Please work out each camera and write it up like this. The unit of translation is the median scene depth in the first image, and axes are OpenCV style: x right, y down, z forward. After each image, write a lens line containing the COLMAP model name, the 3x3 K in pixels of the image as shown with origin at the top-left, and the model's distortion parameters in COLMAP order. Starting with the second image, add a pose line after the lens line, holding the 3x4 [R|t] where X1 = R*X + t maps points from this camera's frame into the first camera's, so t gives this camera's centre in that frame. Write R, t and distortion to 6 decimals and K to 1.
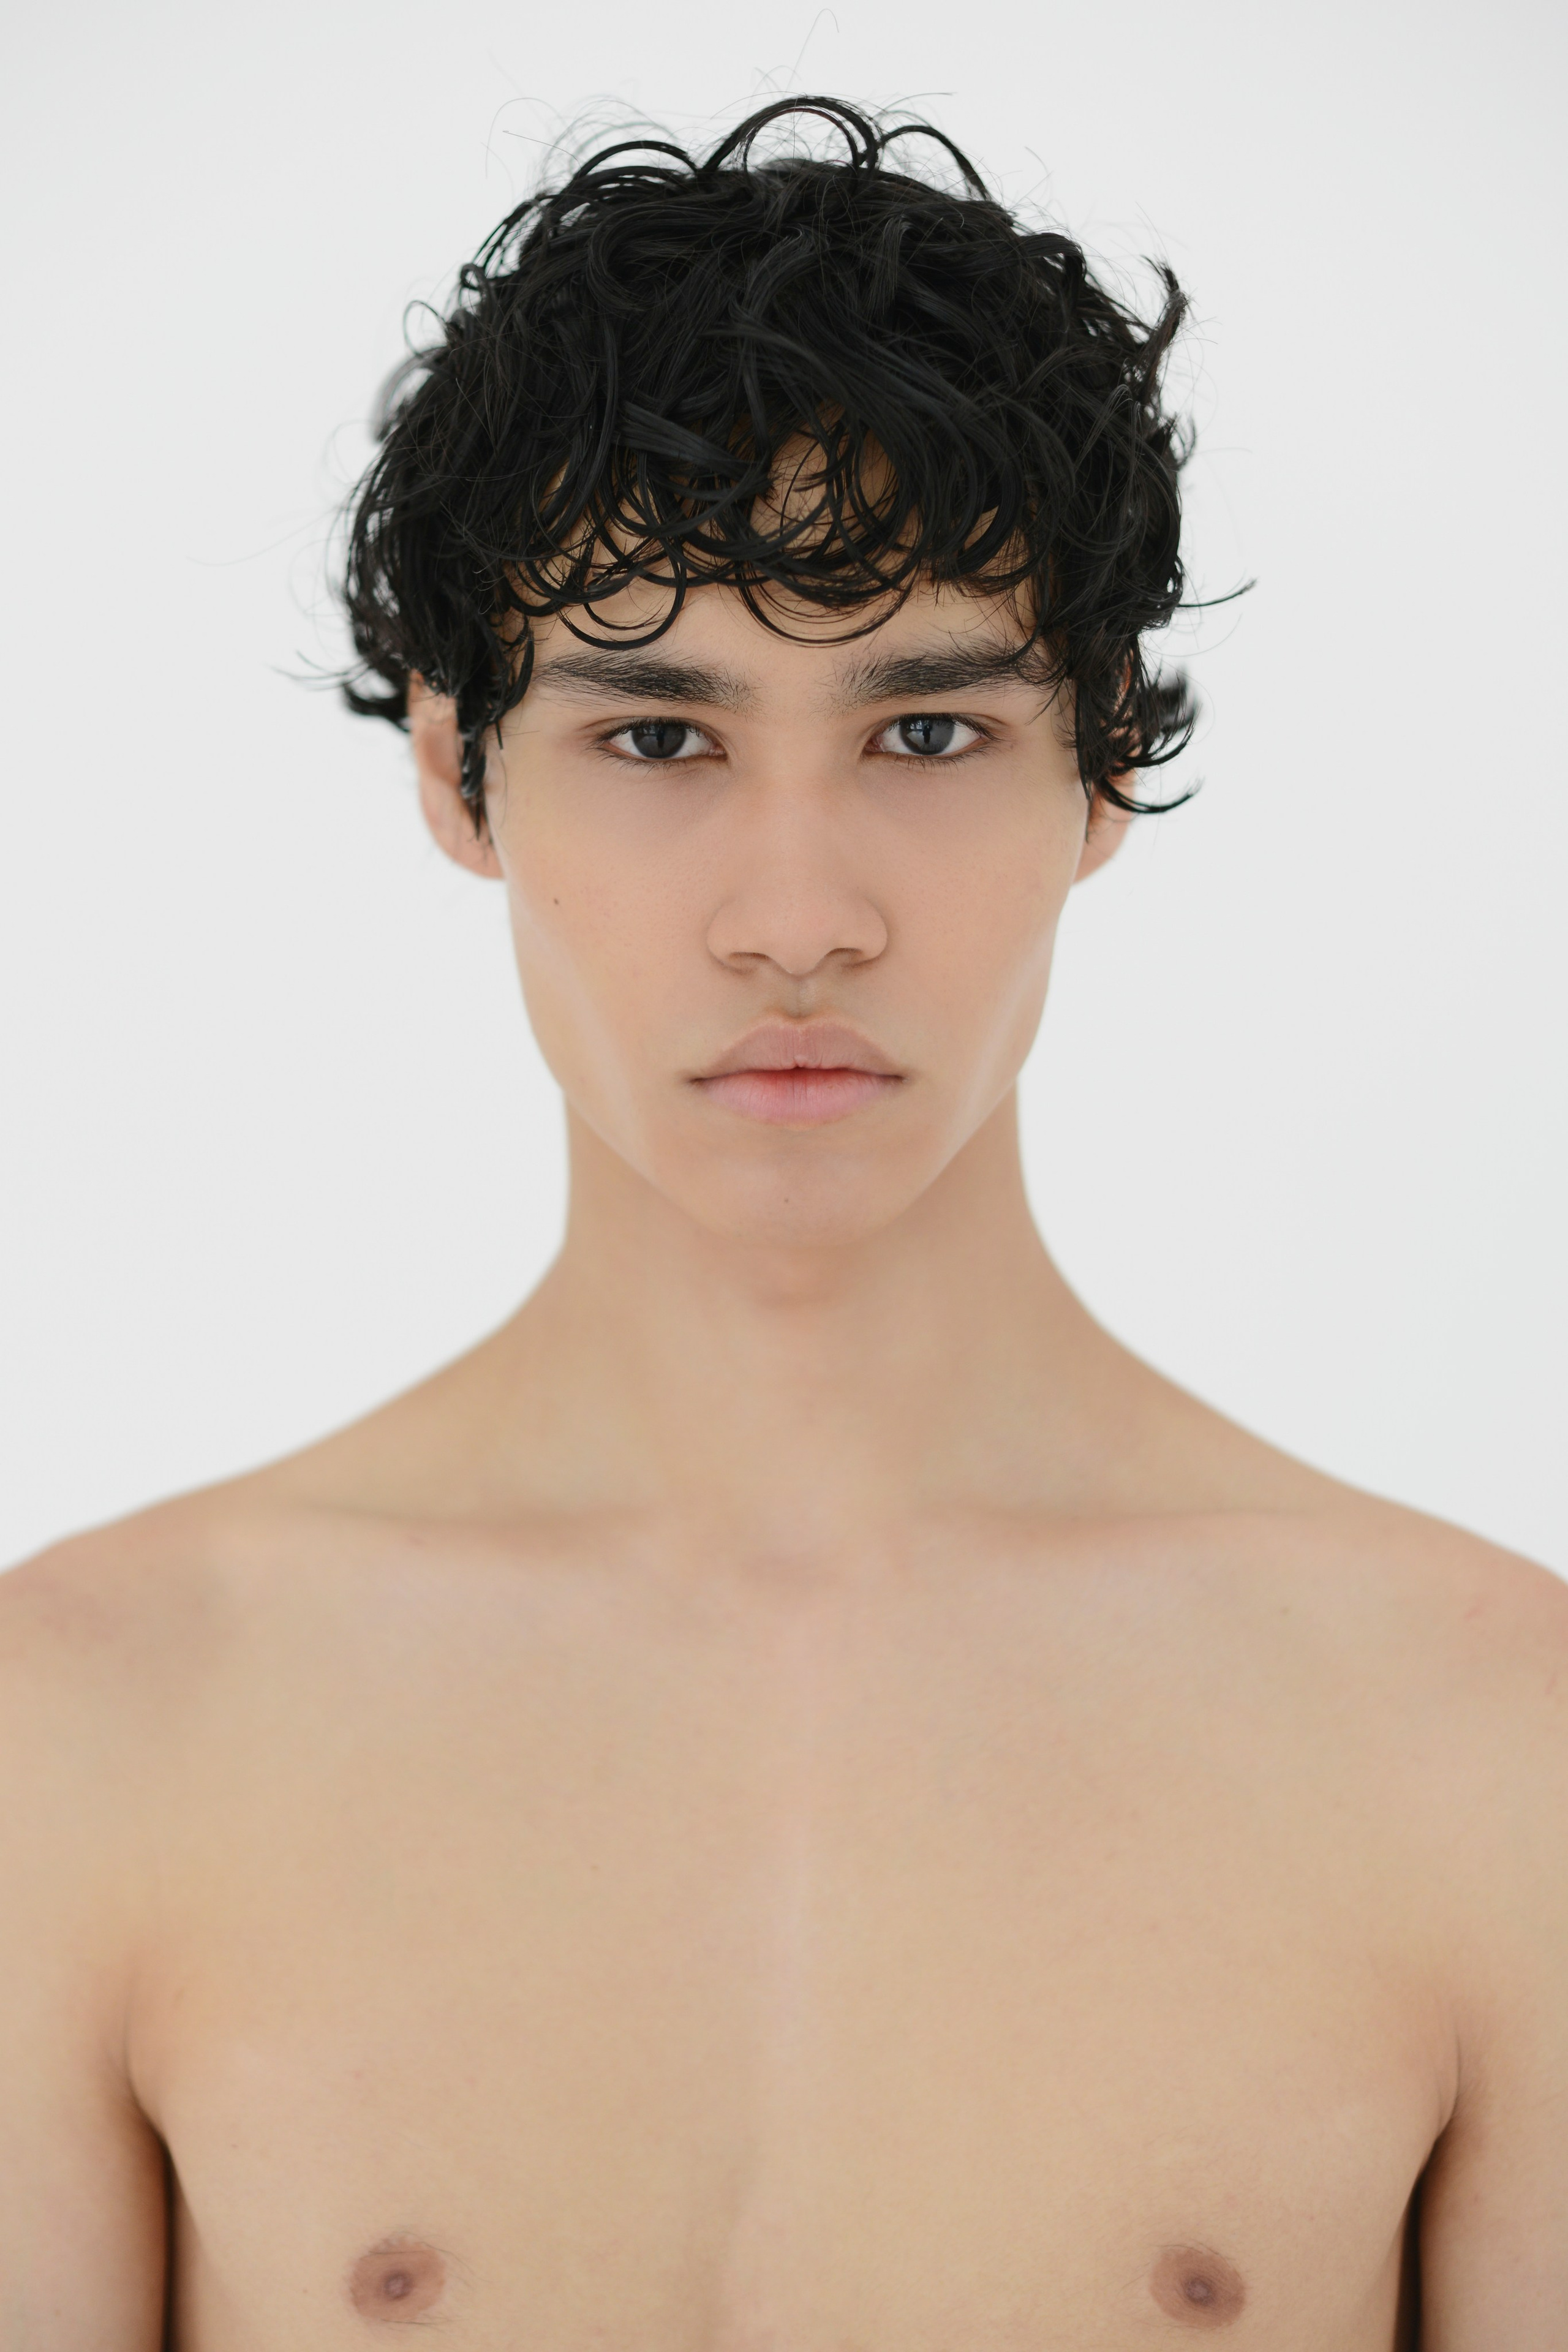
lens RADIAL K [[3427.0, 0, 784.0], [0, 3427.0, 1176.0], [0, 0, 1]] dist [-0.026957, 0.064269]
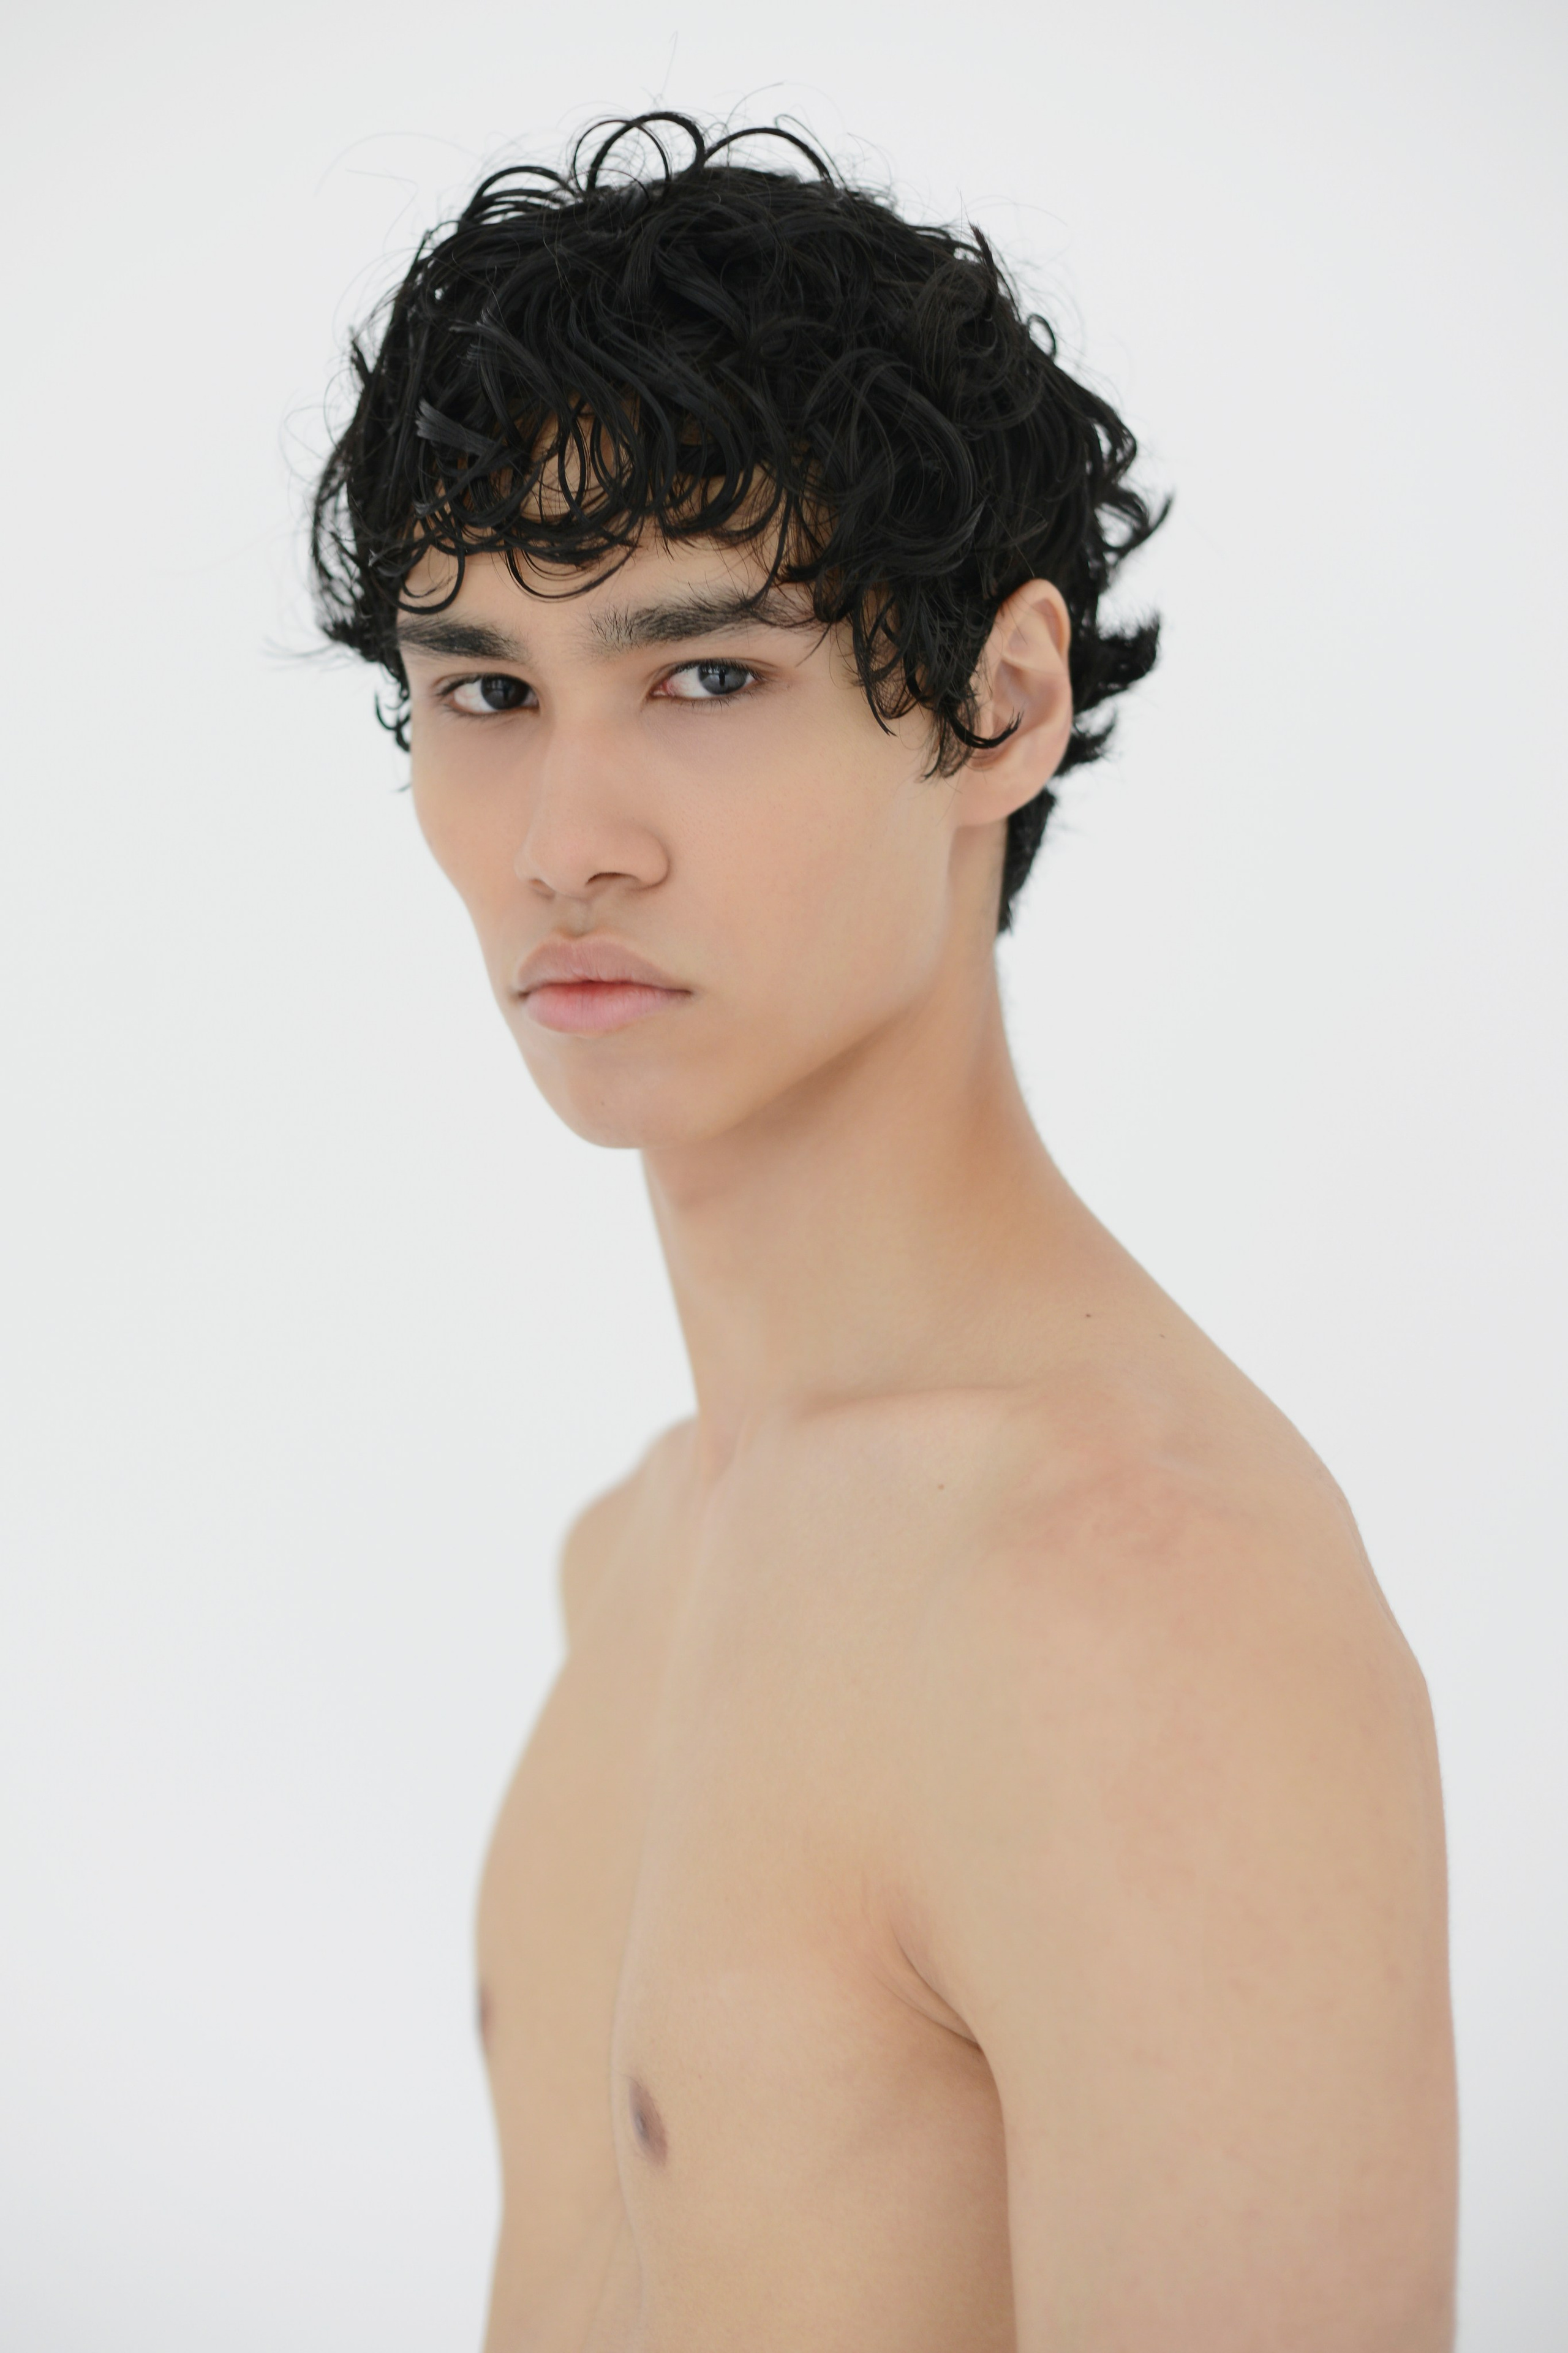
lens RADIAL K [[3428.2, 0, 784.0], [0, 3428.2, 1176.5], [0, 0, 1]] dist [-0.026957, 0.064269]
pose [[0.914530, 0.015903, -0.404205, 0.514765], [-0.022241, 0.999692, -0.010990, 0.042601], [0.403906, 0.019041, 0.914602, 0.008232]]
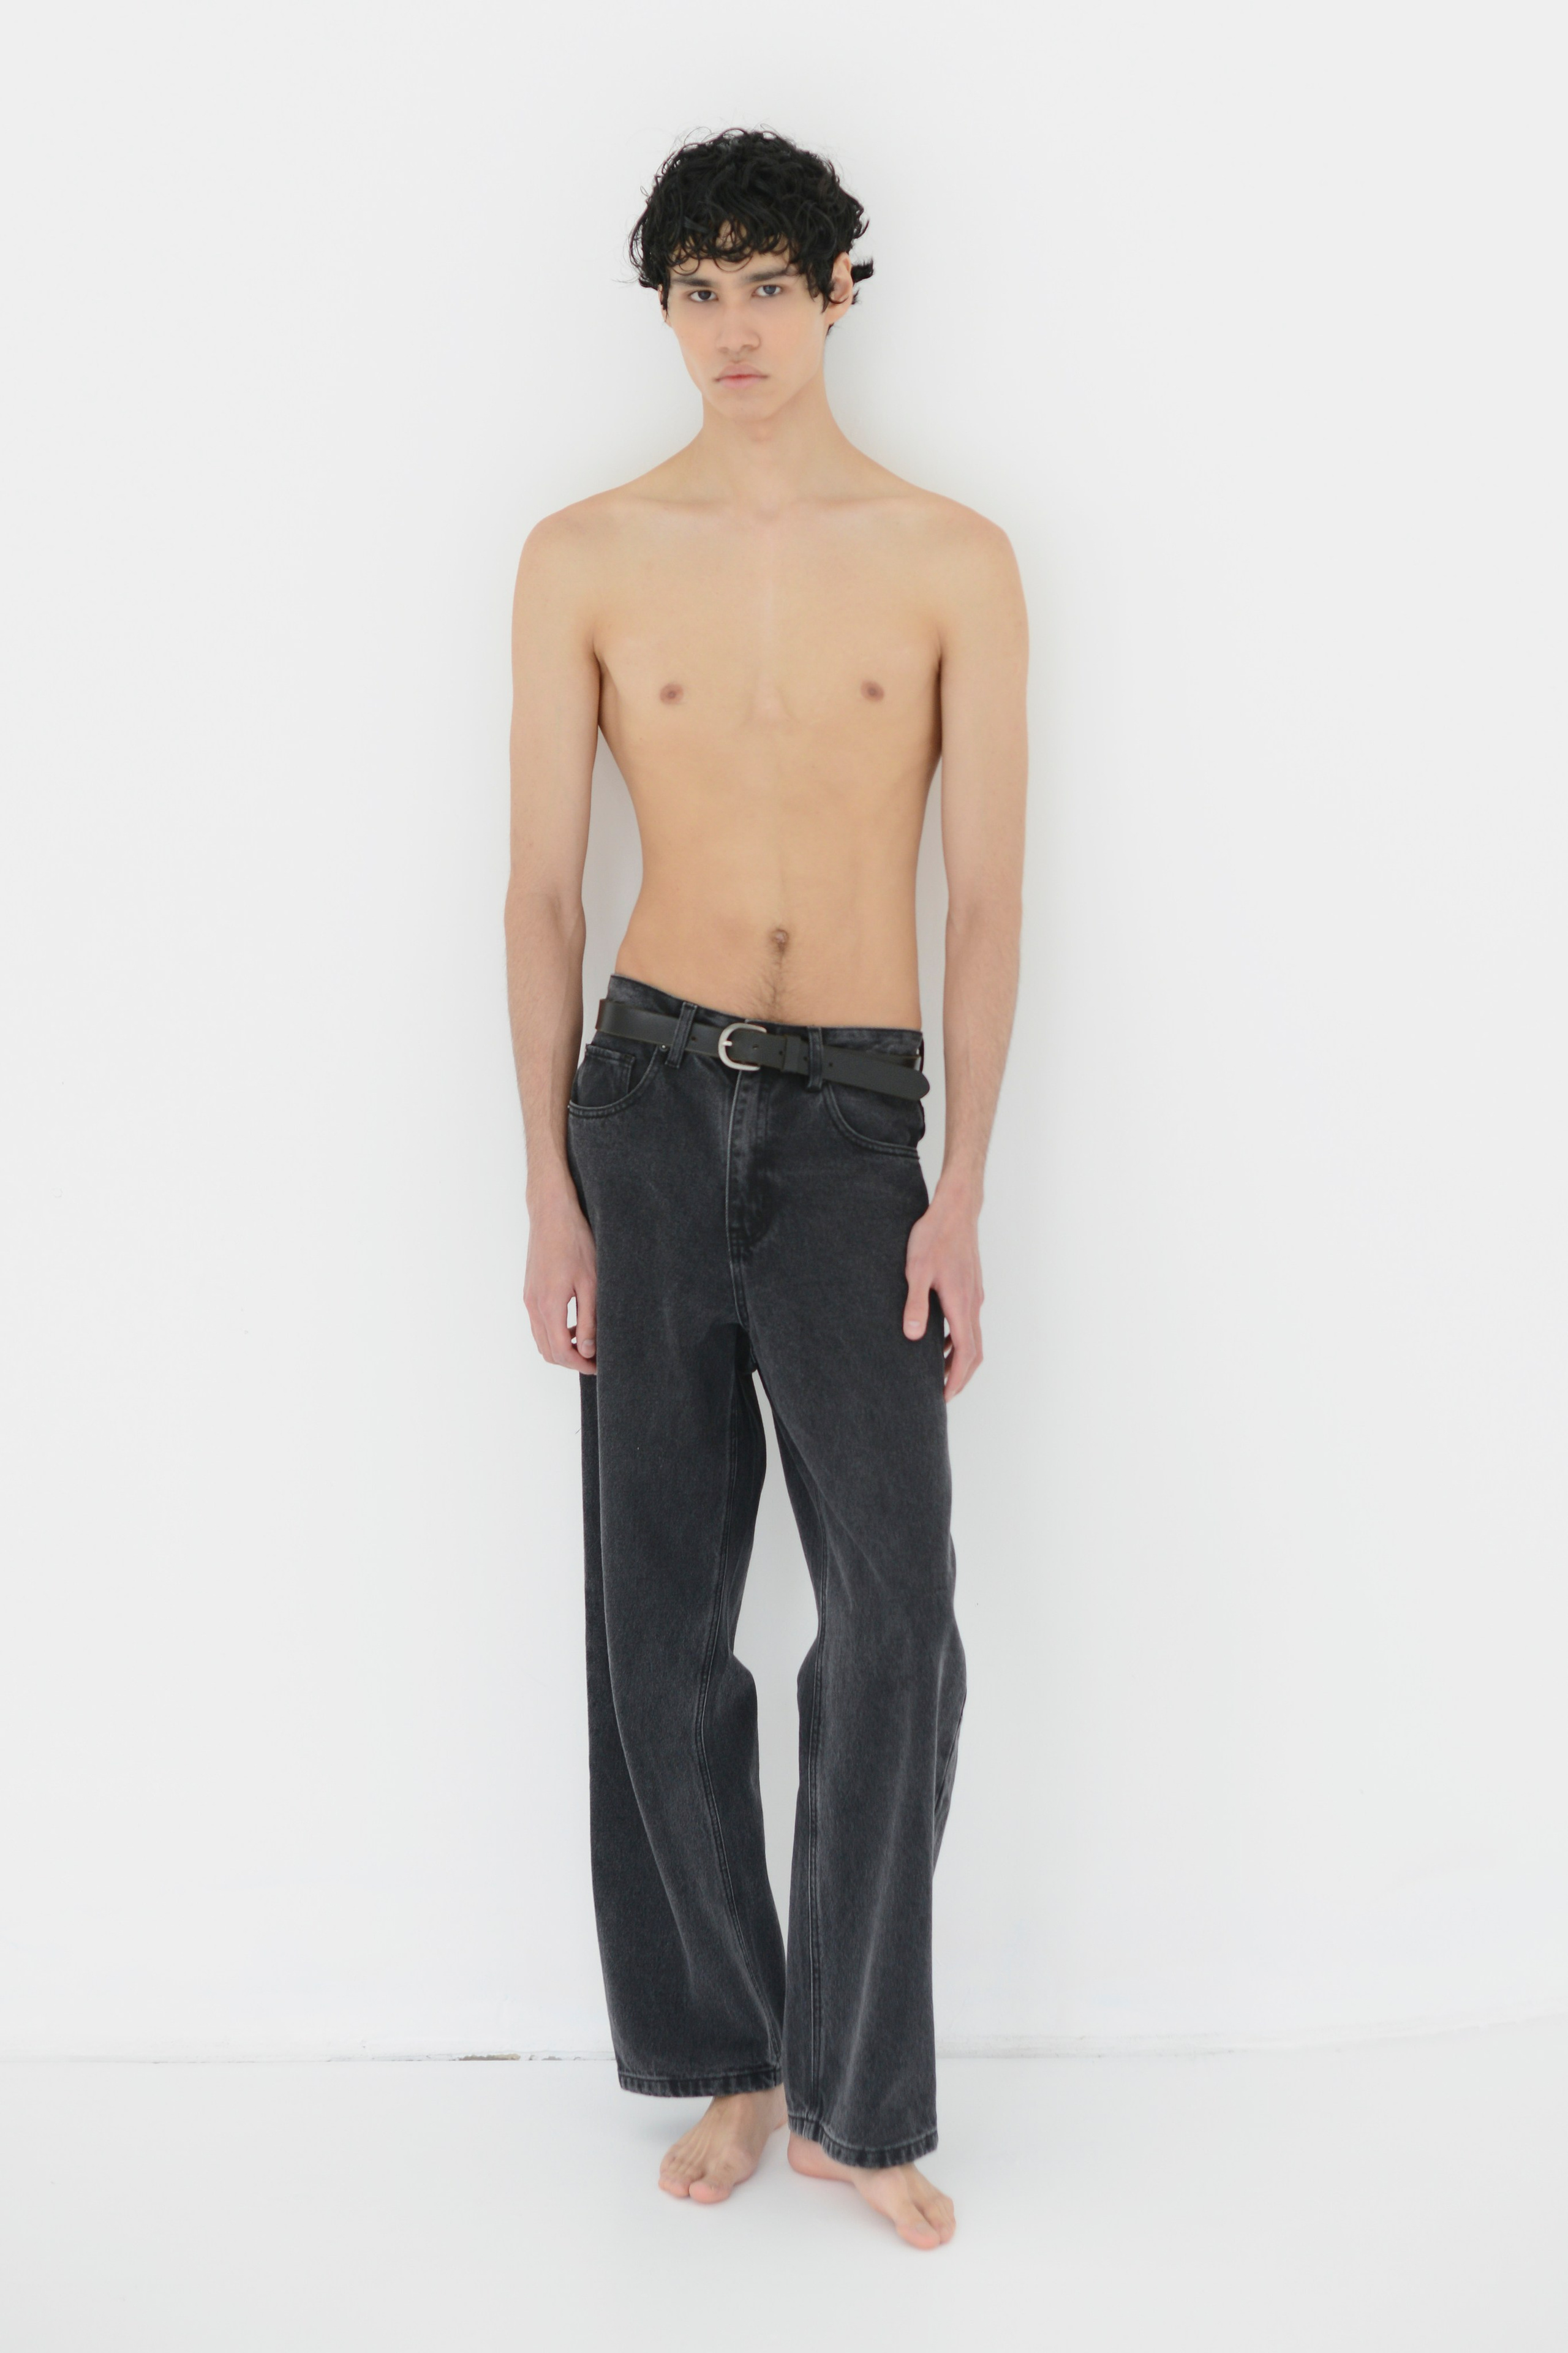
lens RADIAL K [[3364.9, 0, 784.0], [0, 3364.9, 1176.5], [0, 0, 1]] dist [0.007893, -1.313393]
pose [[0.975005, -0.003486, -0.222154, 0.934503], [0.042512, 0.984331, 0.171131, 0.224726], [0.218077, -0.176298, 0.959876, -2.962139]]
